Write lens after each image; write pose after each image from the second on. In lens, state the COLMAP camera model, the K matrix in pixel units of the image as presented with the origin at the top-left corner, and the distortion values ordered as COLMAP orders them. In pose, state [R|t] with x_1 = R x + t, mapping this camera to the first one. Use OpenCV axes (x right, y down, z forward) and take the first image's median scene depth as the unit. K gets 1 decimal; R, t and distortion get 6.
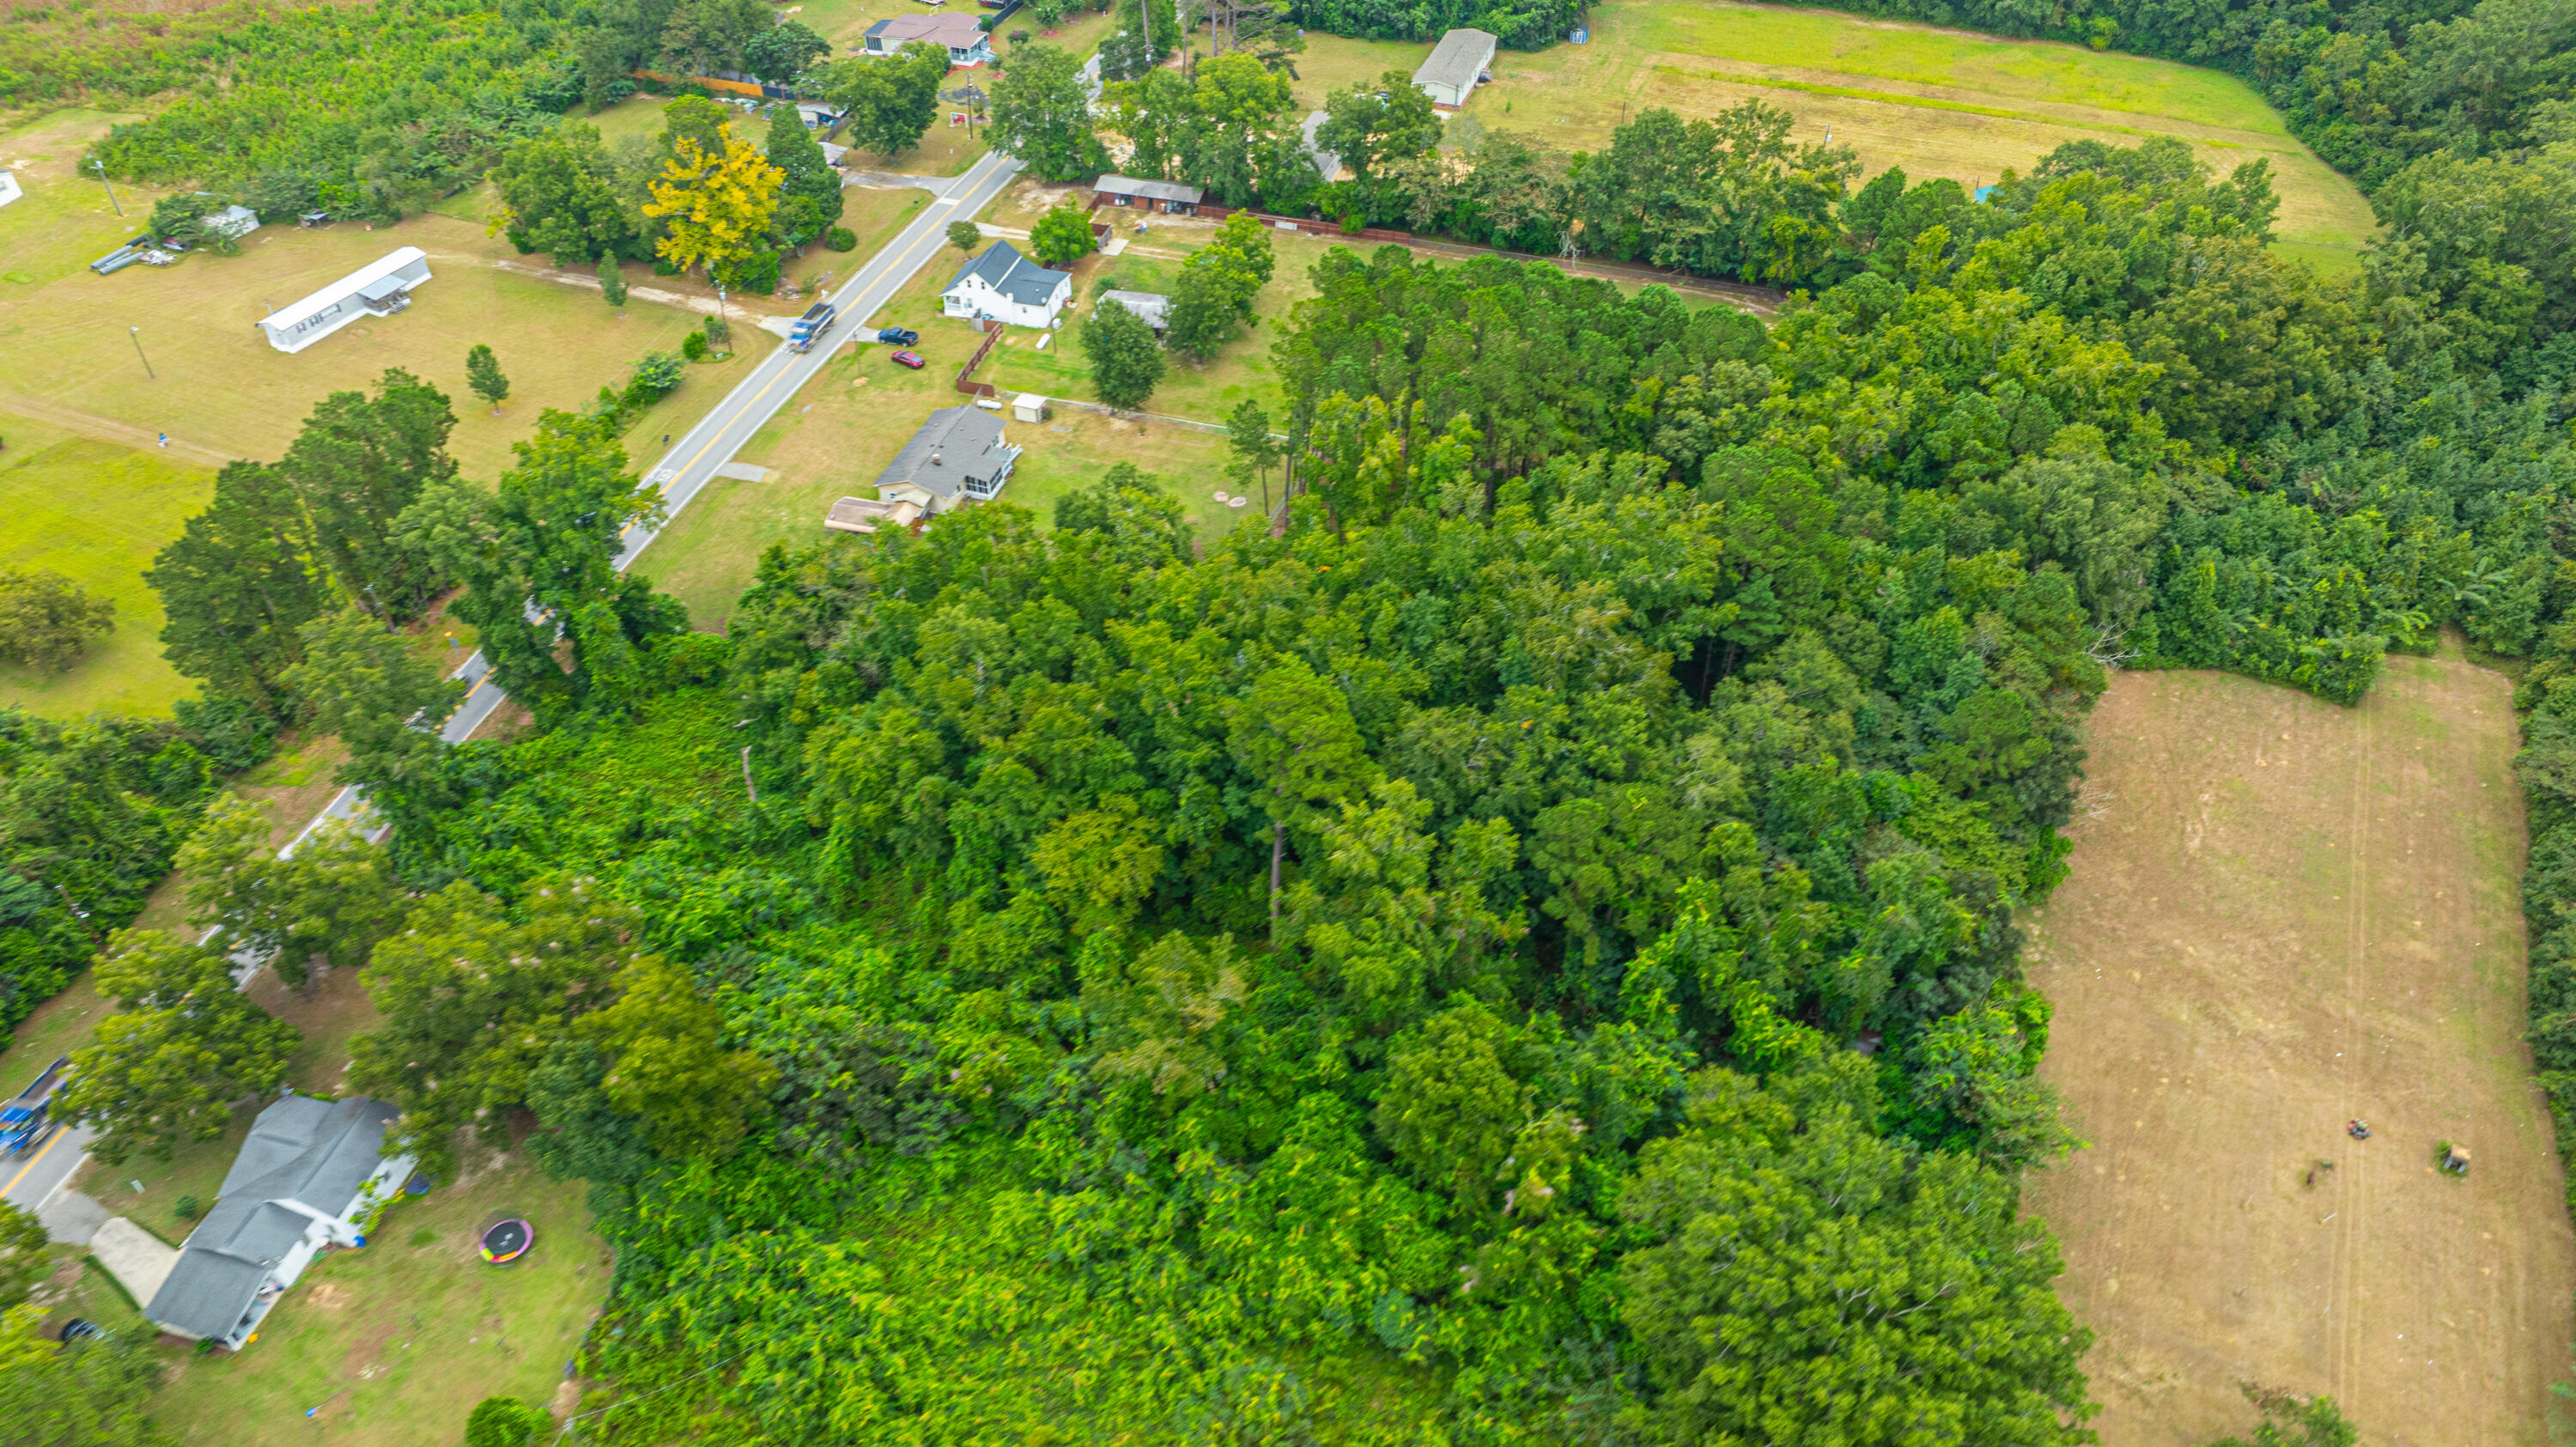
lens RADIAL K [[1810.6, 0, 1287.8], [0, 1810.6, 720.9], [0, 0, 1]] dist [-0.044270, 0.048150]
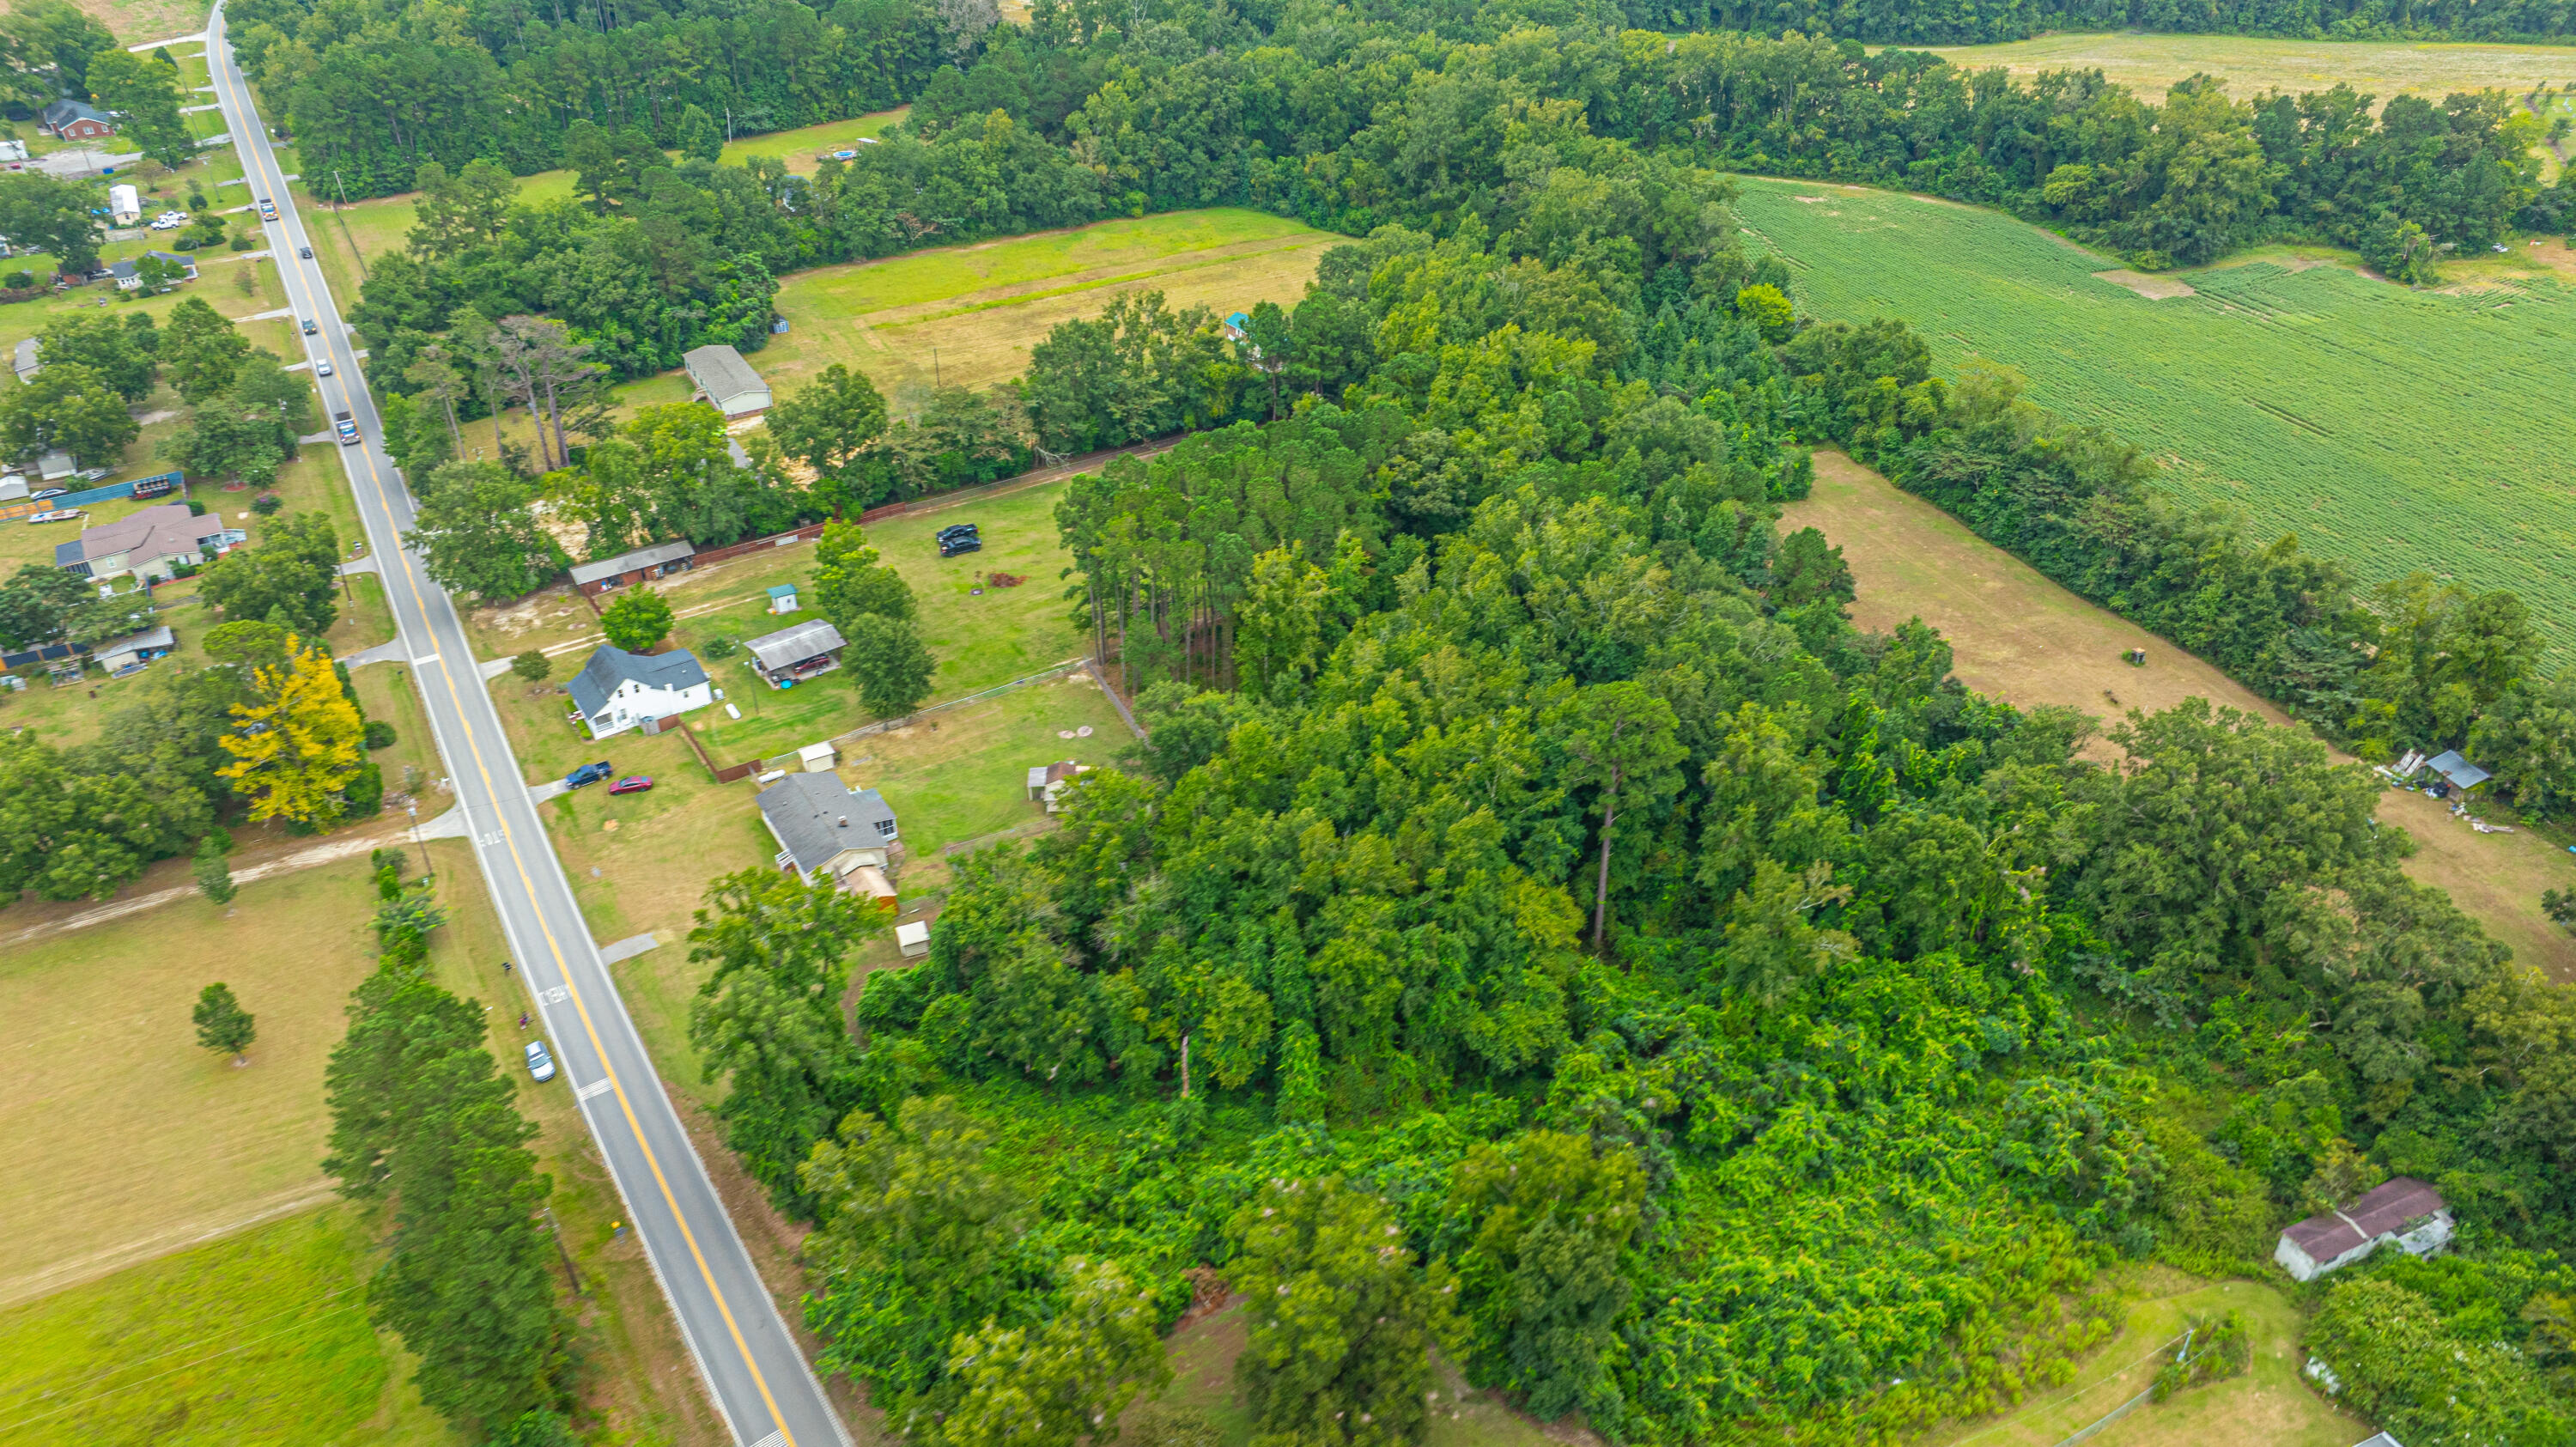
lens RADIAL K [[1810.6, 0, 1293.2], [0, 1810.6, 718.9], [0, 0, 1]] dist [-0.044270, 0.048150]
pose [[0.650802, -0.413276, 0.636914, -0.567269], [0.505158, 0.861949, 0.043121, -0.103188], [-0.566808, 0.293679, 0.769728, 0.112843]]
